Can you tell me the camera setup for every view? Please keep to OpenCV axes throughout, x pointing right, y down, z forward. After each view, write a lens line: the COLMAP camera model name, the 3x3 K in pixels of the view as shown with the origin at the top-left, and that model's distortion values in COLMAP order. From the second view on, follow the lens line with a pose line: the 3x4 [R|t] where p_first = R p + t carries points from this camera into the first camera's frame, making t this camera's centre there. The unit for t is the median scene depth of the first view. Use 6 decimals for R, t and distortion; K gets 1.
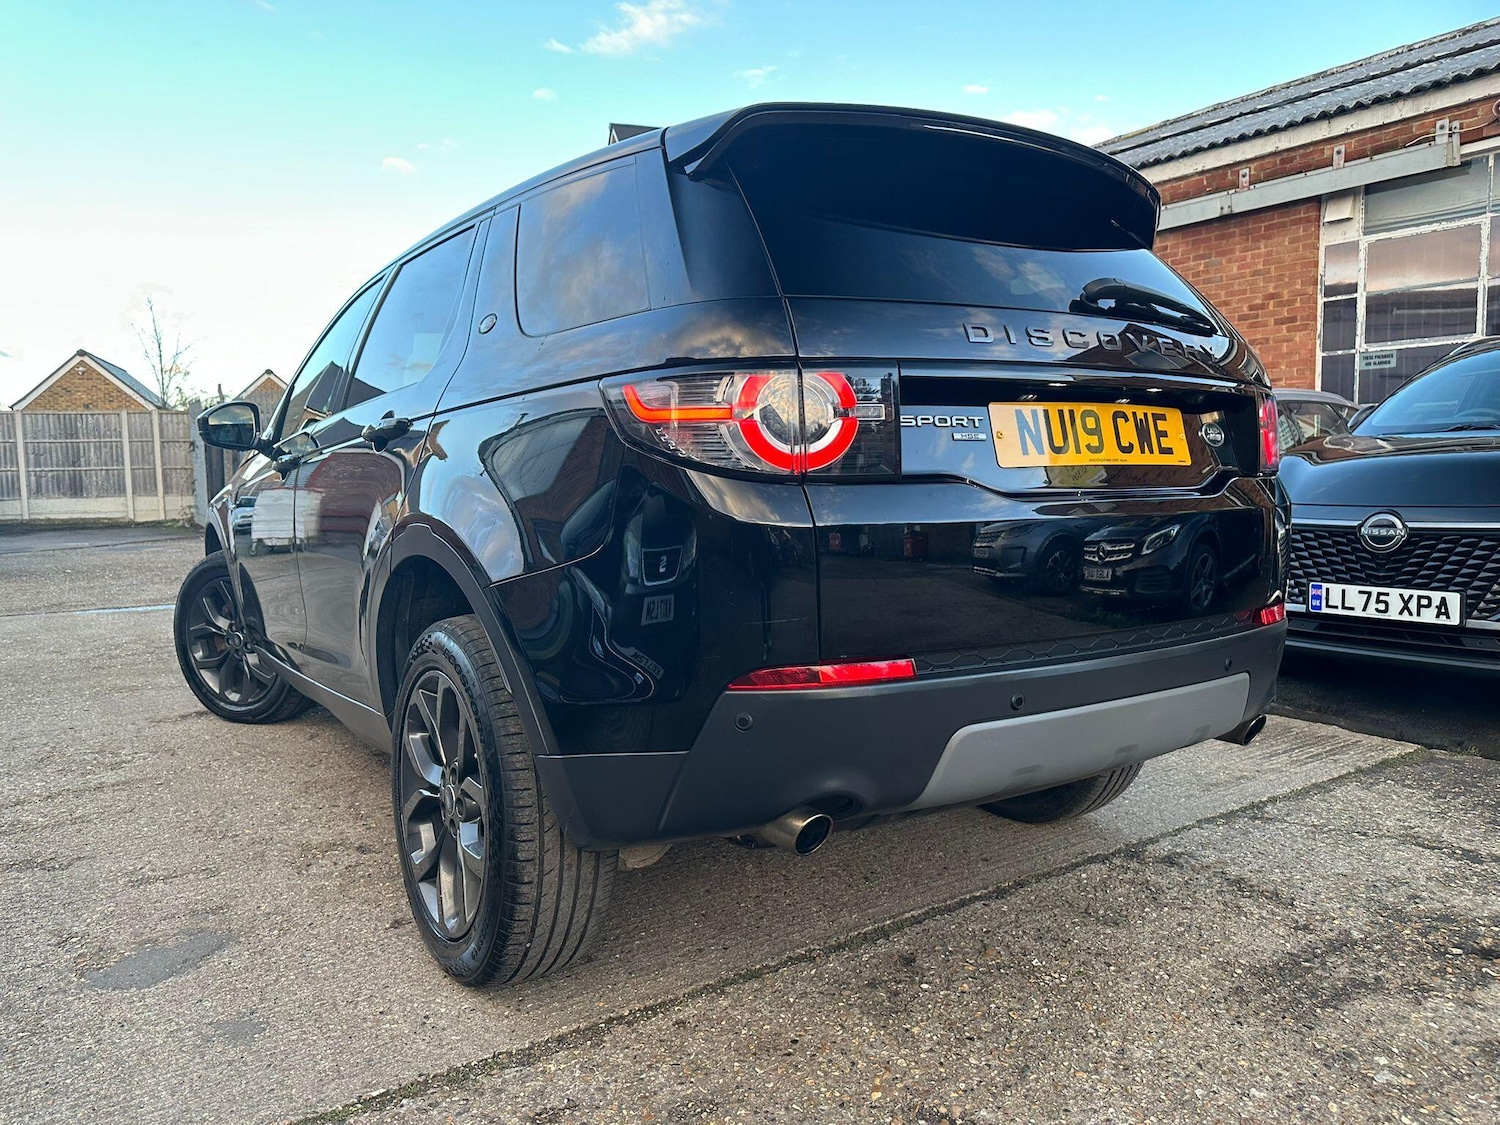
lens RADIAL K [[1061.4, 0, 757.8], [0, 1061.4, 564.0], [0, 0, 1]] dist [0.021995, -0.029549]
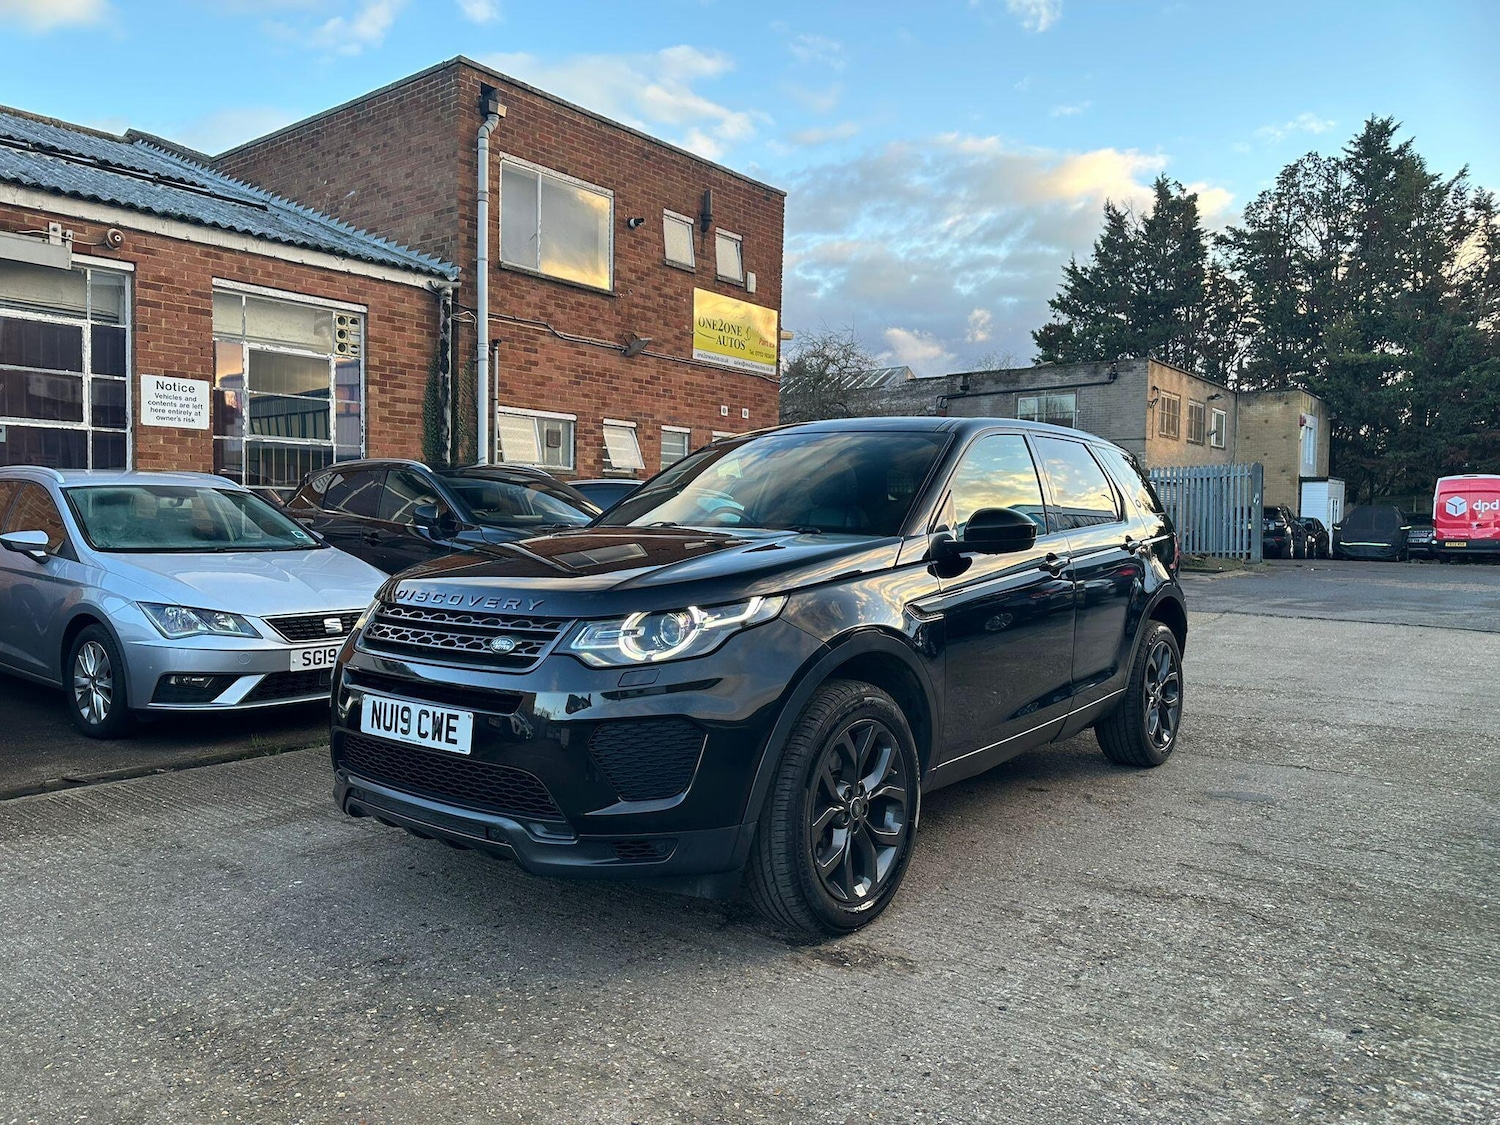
lens RADIAL K [[1061.4, 0, 754.6], [0, 1061.4, 555.7], [0, 0, 1]] dist [0.021995, -0.029549]
pose [[-0.295726, -0.023113, 0.954993, -0.953502], [0.080500, 0.995548, 0.049023, -0.117644], [-0.951875, 0.091374, -0.292549, 1.041760]]
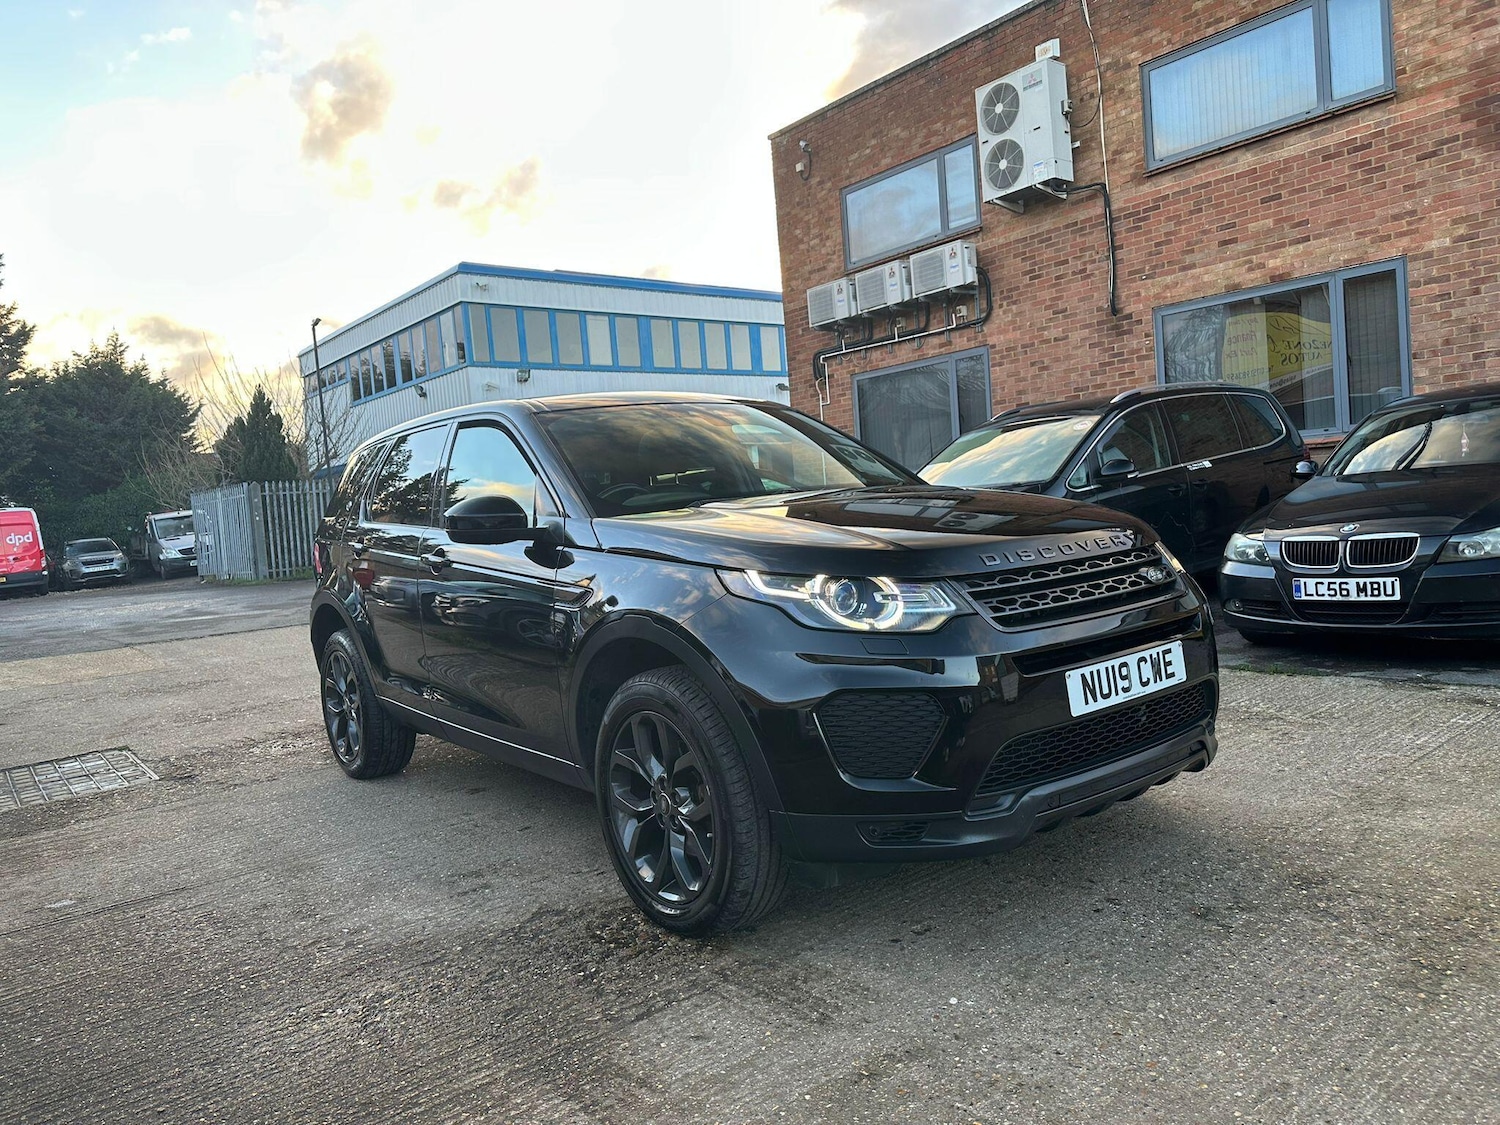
lens RADIAL K [[1061.4, 0, 756.6], [0, 1061.4, 552.8], [0, 0, 1]] dist [0.021995, -0.029549]
pose [[-0.993314, 0.097169, -0.062335, -0.157053], [0.087706, 0.986282, 0.139842, -0.165411], [0.075068, 0.133440, -0.988210, 1.549985]]
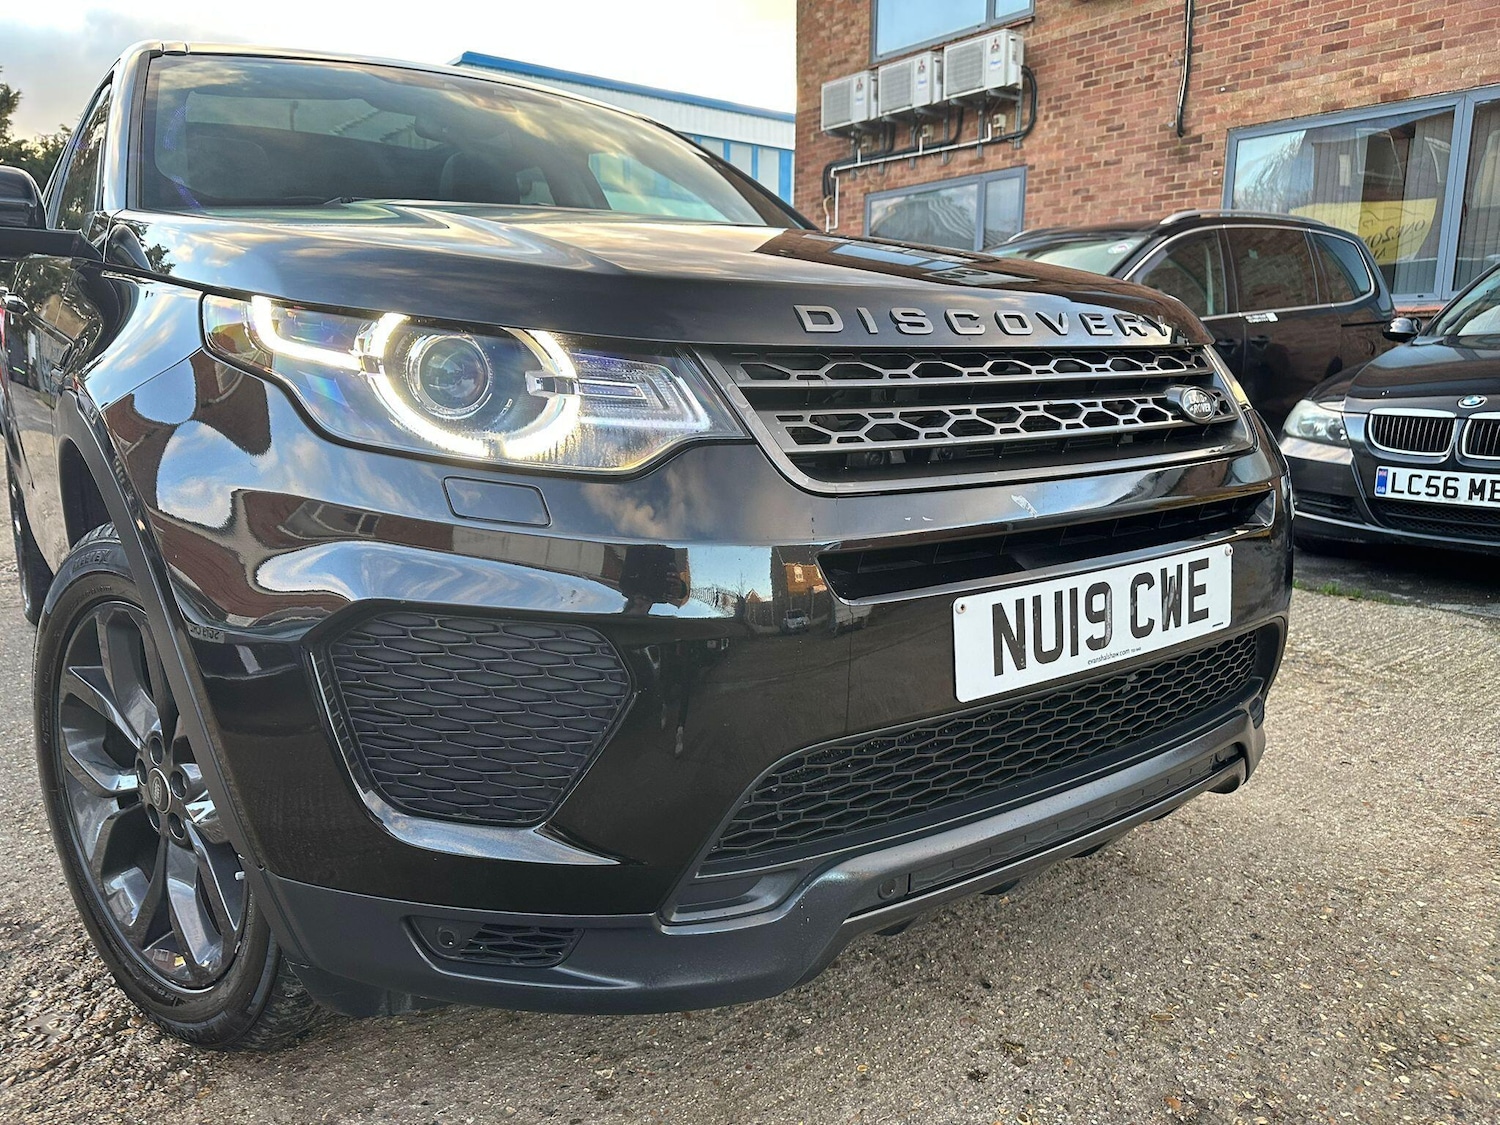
lens RADIAL K [[1061.4, 0, 752.8], [0, 1061.4, 563.9], [0, 0, 1]] dist [0.021995, -0.029549]
pose [[-0.999280, 0.014776, -0.034945, -0.278230], [0.004353, 0.959619, 0.281268, -0.093964], [0.037690, 0.280913, -0.958993, 1.276175]]
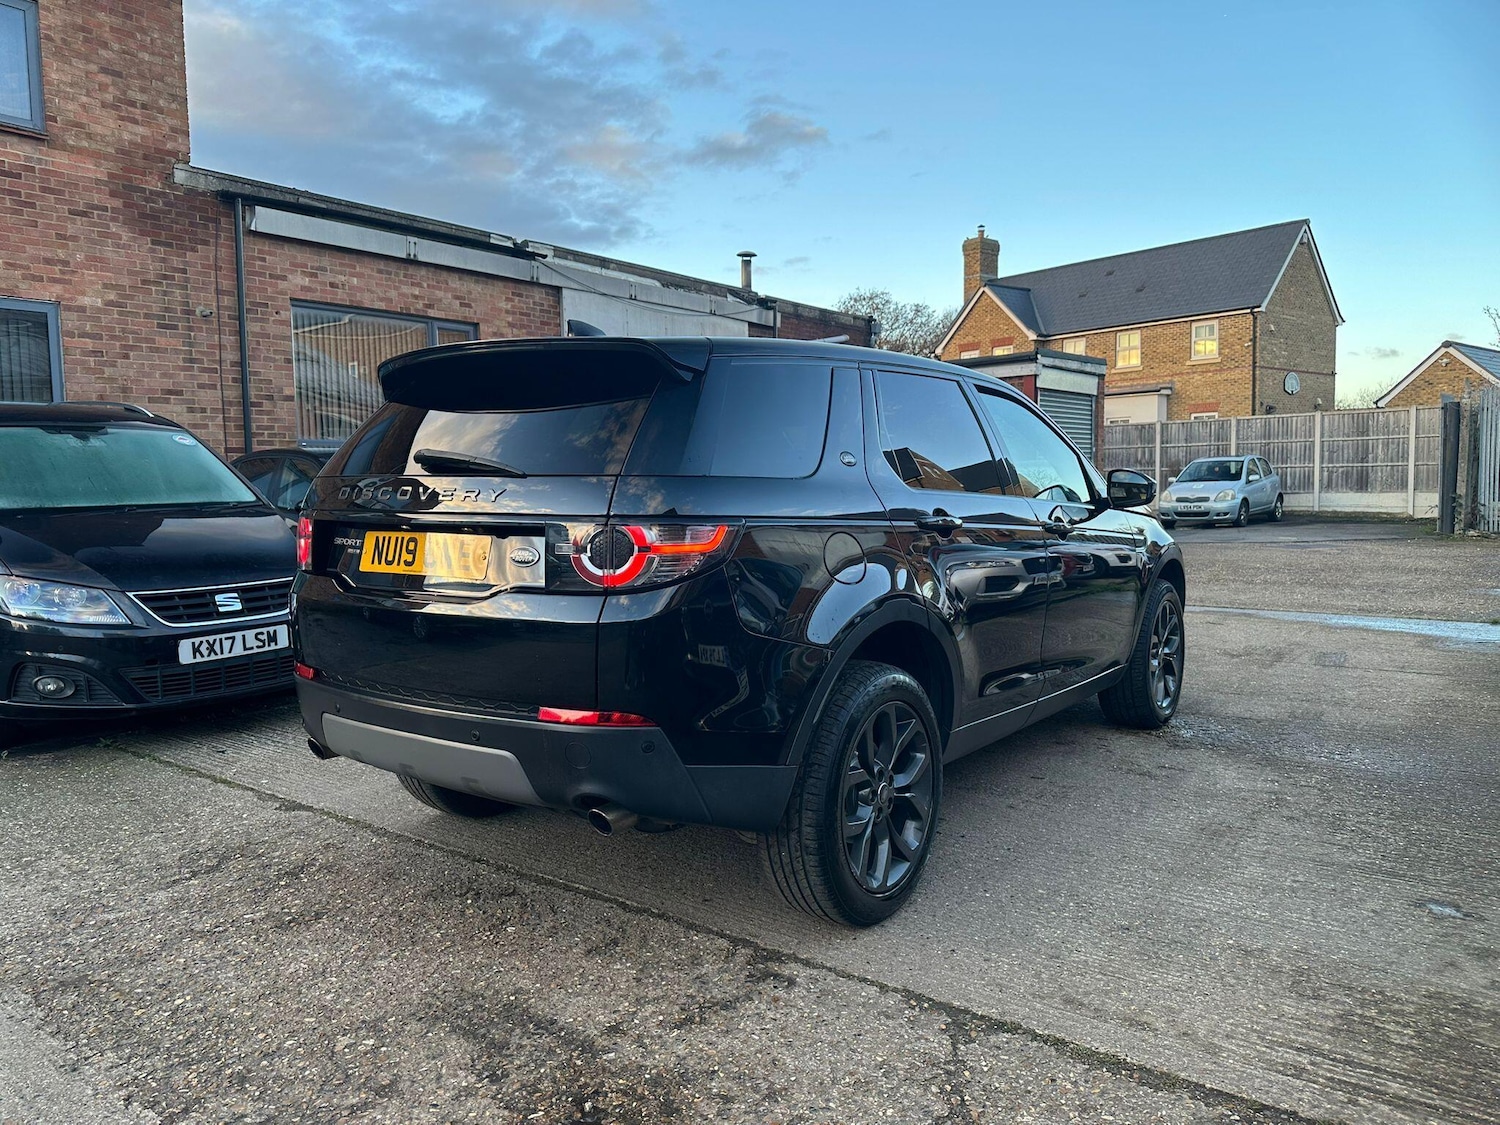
lens RADIAL K [[1061.4, 0, 737.1], [0, 1061.4, 556.3], [0, 0, 1]] dist [0.021995, -0.029549]
pose [[0.321299, 0.082331, -0.943392, 0.658411], [-0.072062, 0.995451, 0.062332, -0.085279], [0.944232, 0.047956, 0.325771, 0.330764]]
